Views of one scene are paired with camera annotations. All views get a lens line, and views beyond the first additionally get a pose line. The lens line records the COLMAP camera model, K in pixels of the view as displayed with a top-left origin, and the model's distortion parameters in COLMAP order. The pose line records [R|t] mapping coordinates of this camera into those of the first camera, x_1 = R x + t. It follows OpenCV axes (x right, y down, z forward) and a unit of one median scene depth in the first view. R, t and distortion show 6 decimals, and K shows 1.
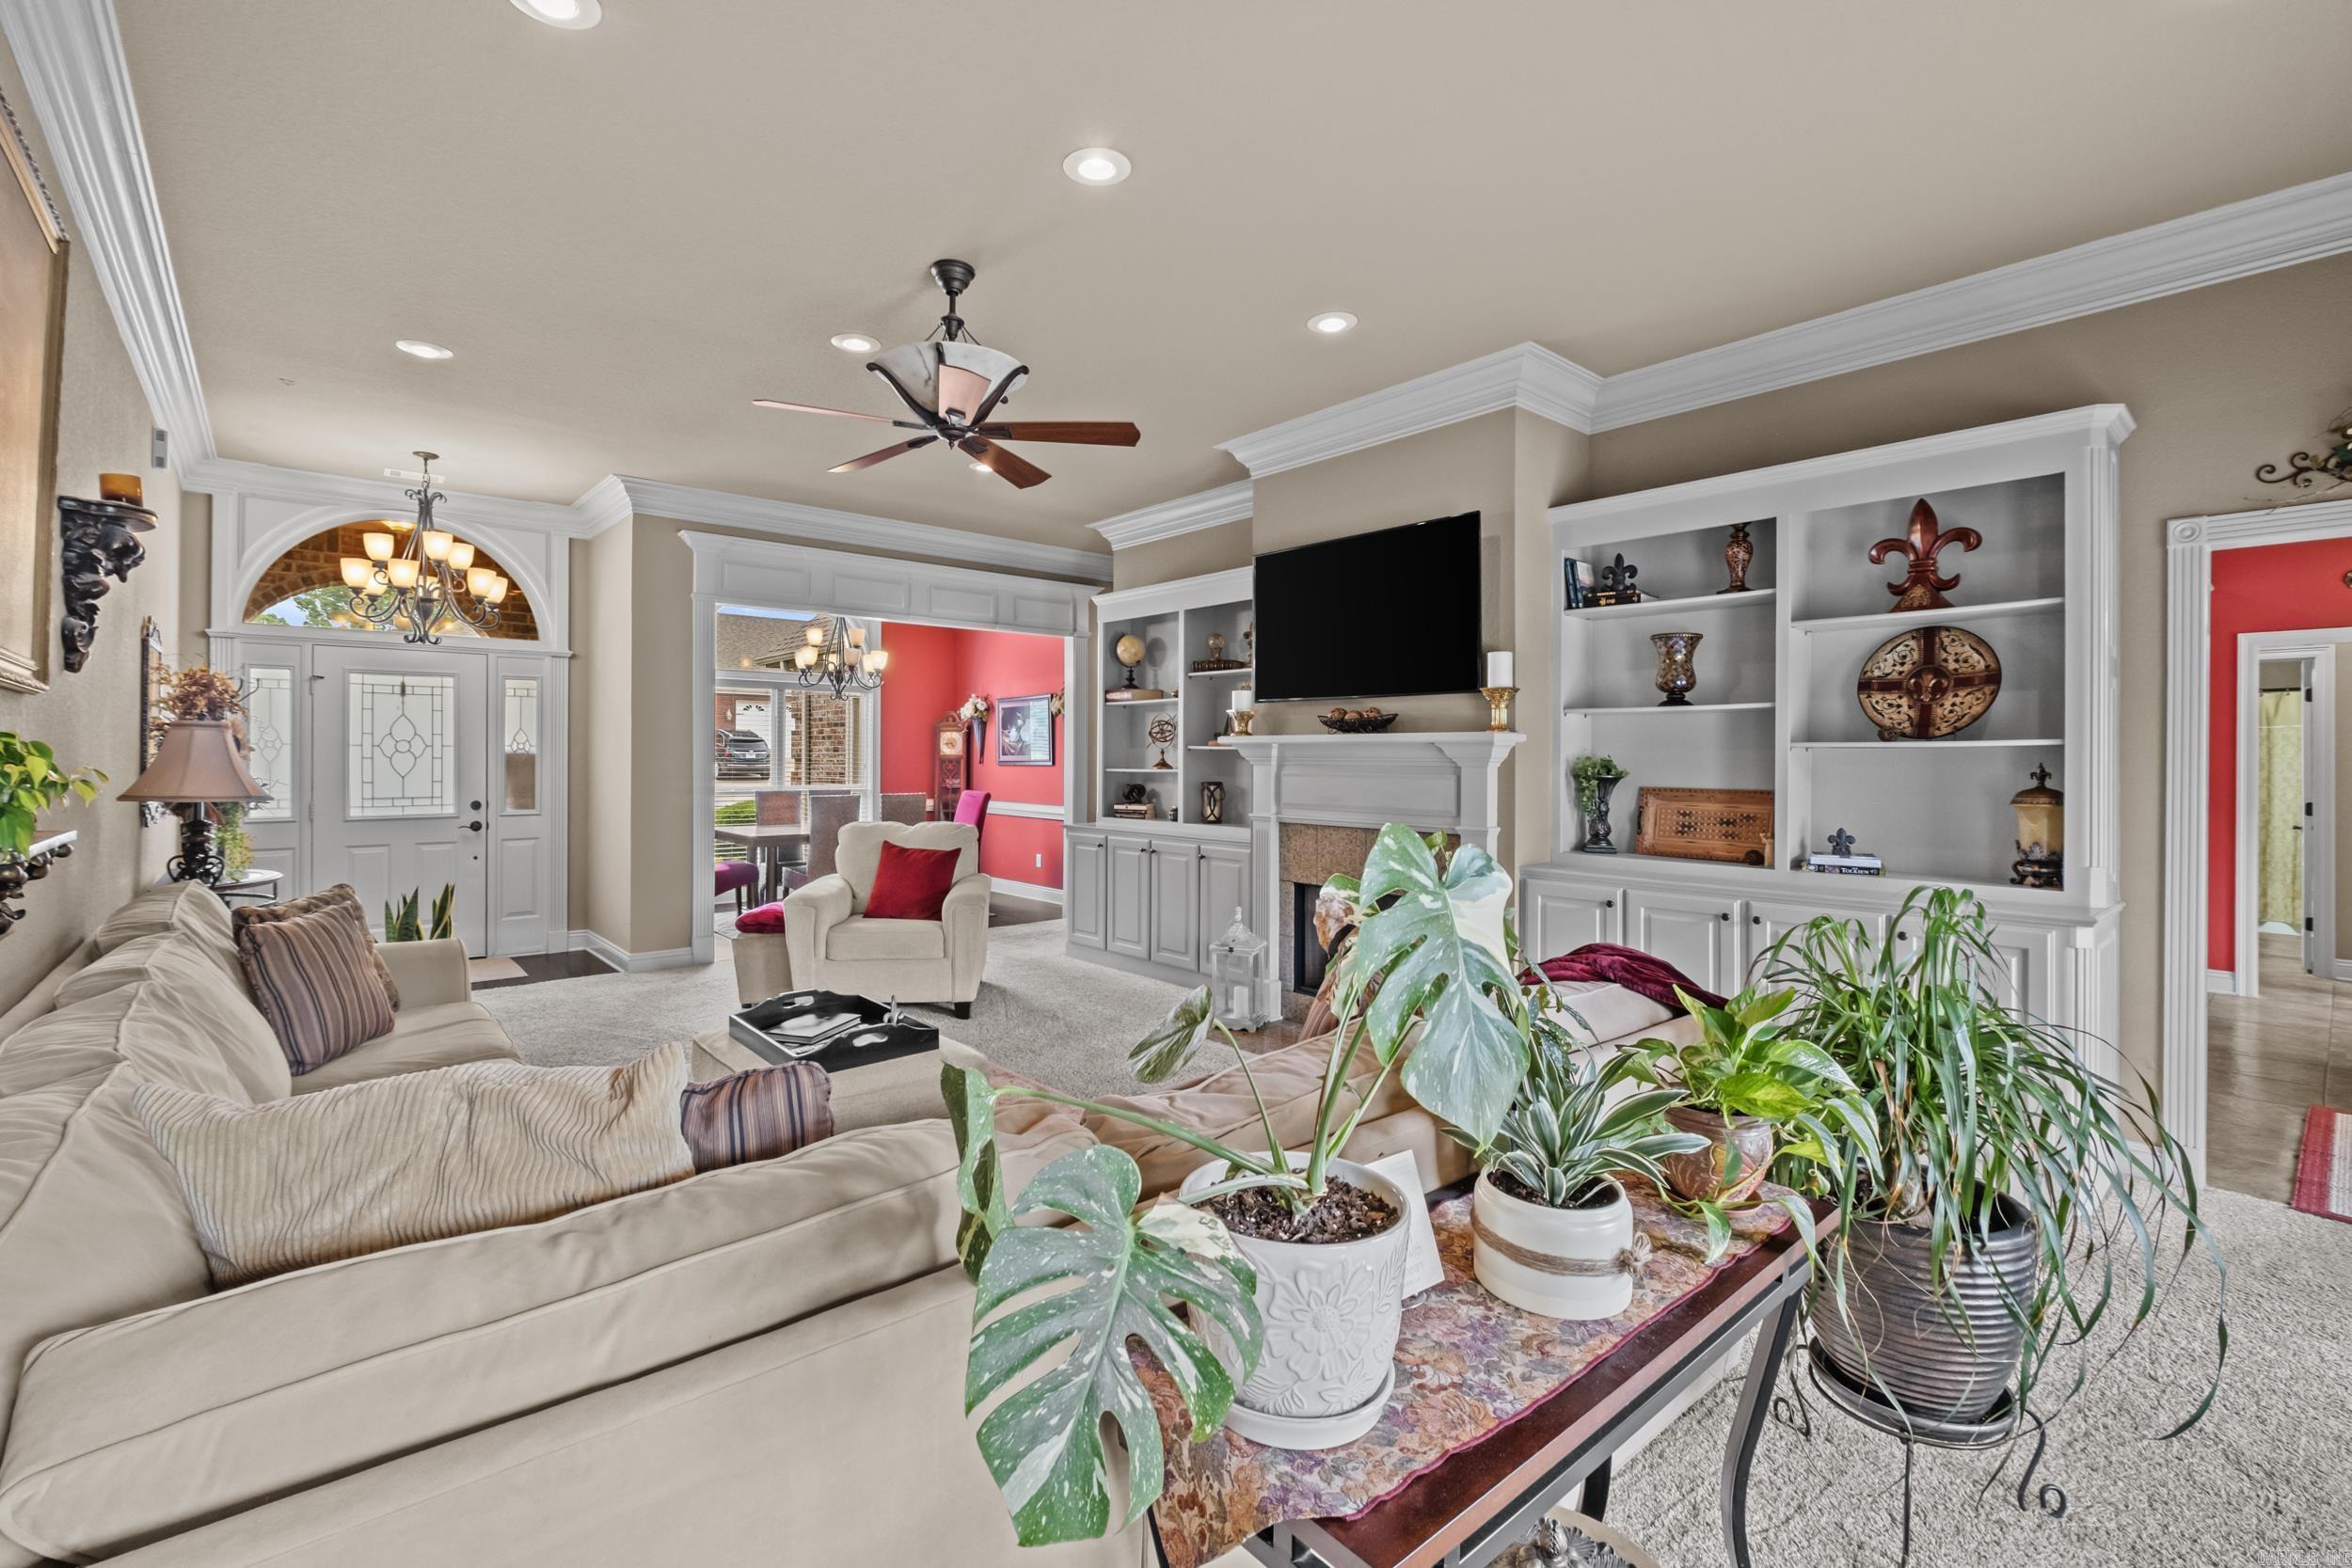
lens RADIAL K [[1021.6, 0, 1155.0], [0, 1021.6, 764.0], [0, 0, 1]] dist [-0.007757, 0.000646]
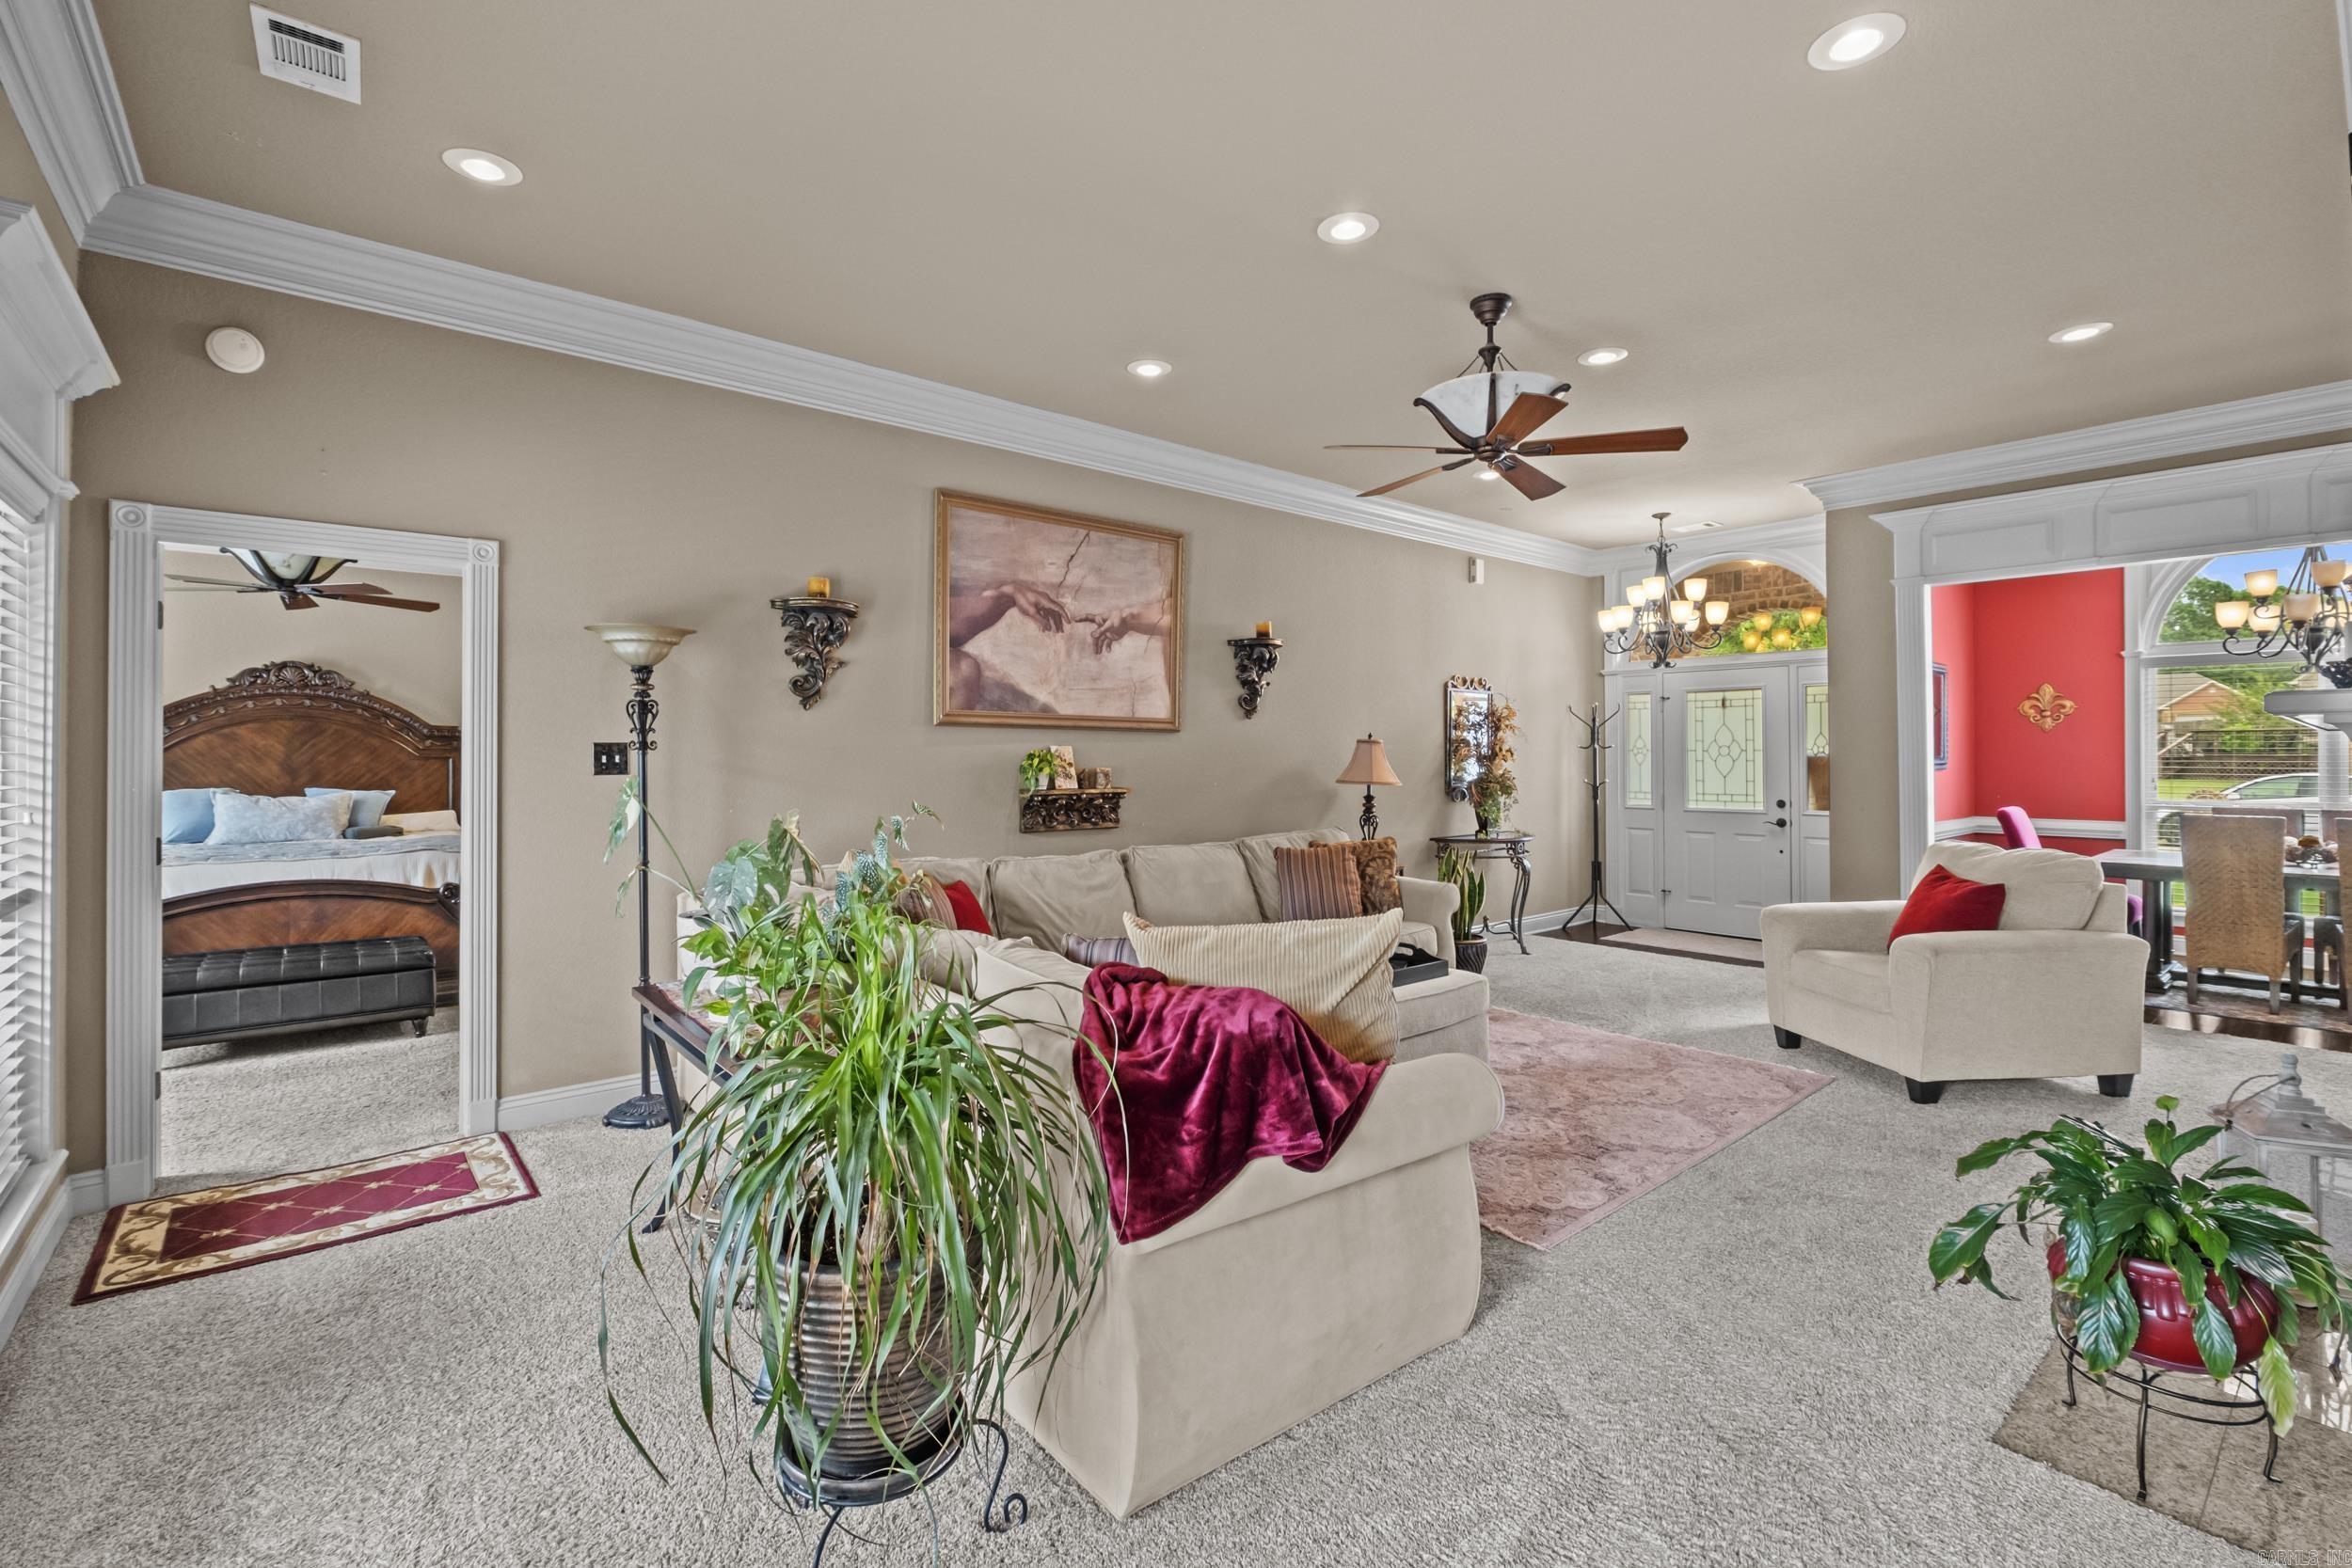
lens RADIAL K [[1021.6, 0, 1152.9], [0, 1021.6, 747.2], [0, 0, 1]] dist [-0.007757, 0.000646]
pose [[0.000730, -0.015687, -0.999877, 0.460998], [-0.009030, 0.999836, -0.015693, 0.002837], [0.999959, 0.009040, 0.000588, 0.340239]]
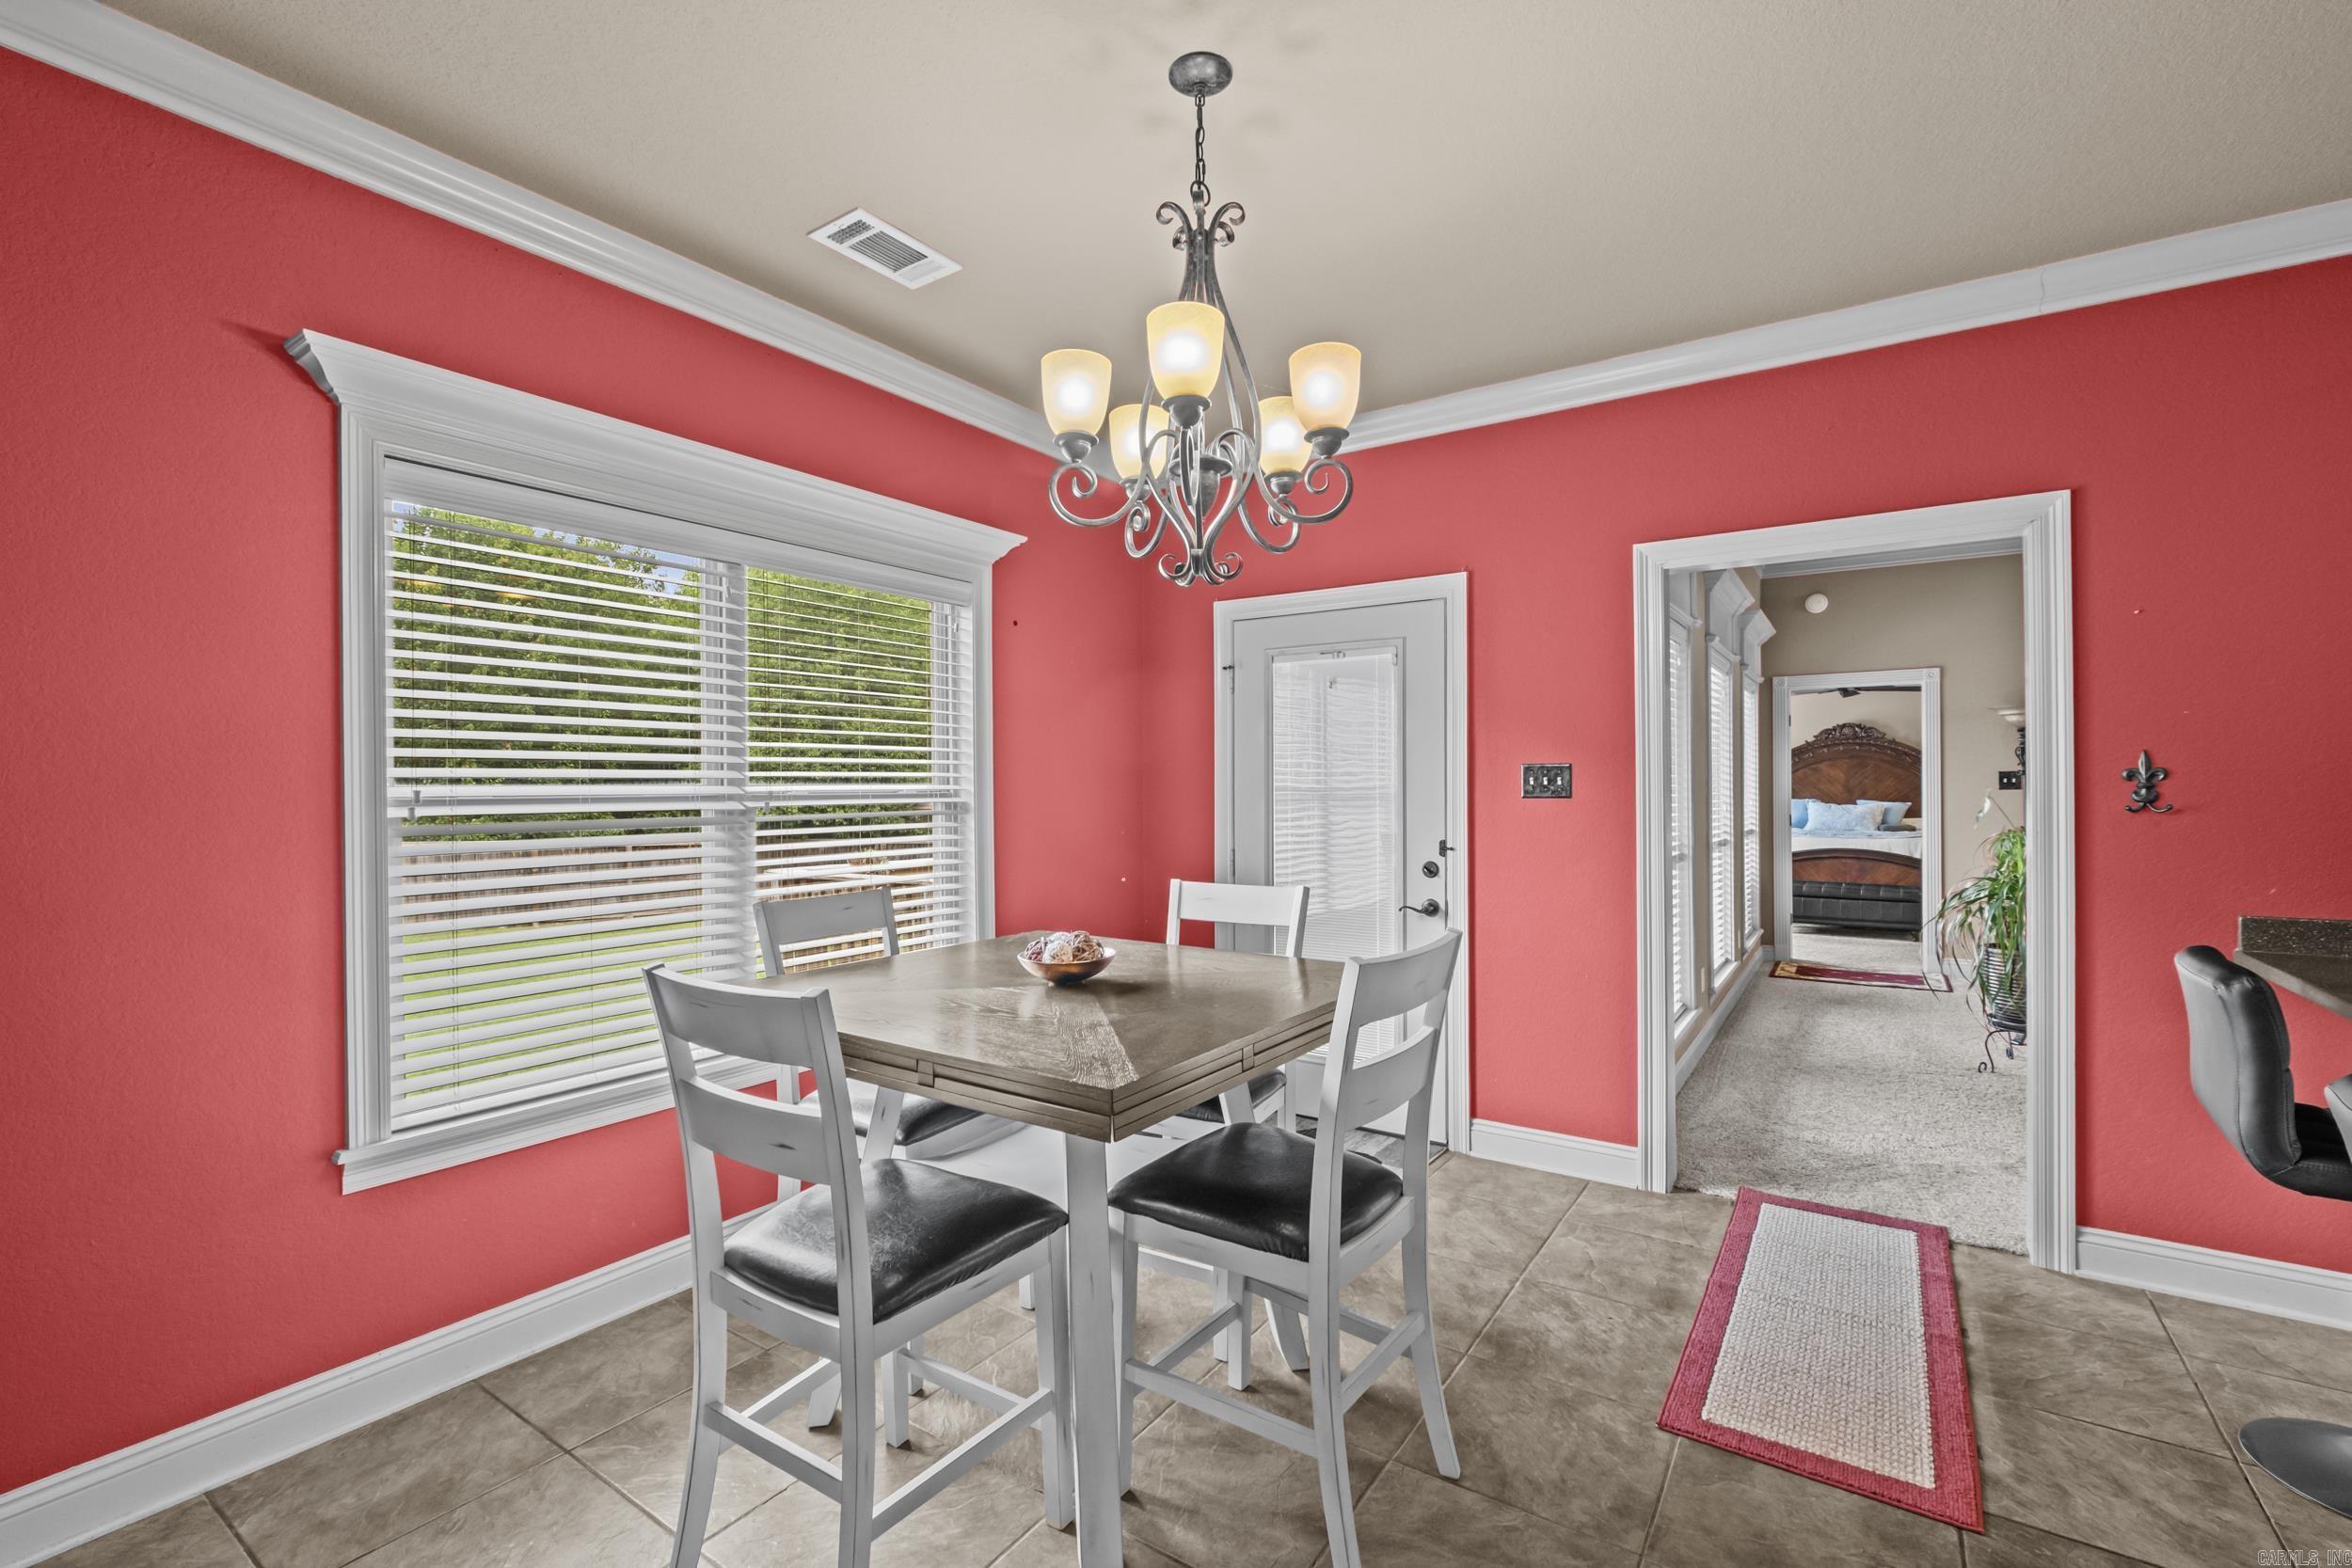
lens RADIAL K [[1021.6, 0, 1158.8], [0, 1021.6, 785.7], [0, 0, 1]] dist [-0.007757, 0.000646]
pose [[-0.965754, -0.001660, -0.259455, 0.986069], [-0.003373, 0.999975, 0.006159, 0.005419], [0.259438, 0.006823, -0.965736, 0.812369]]
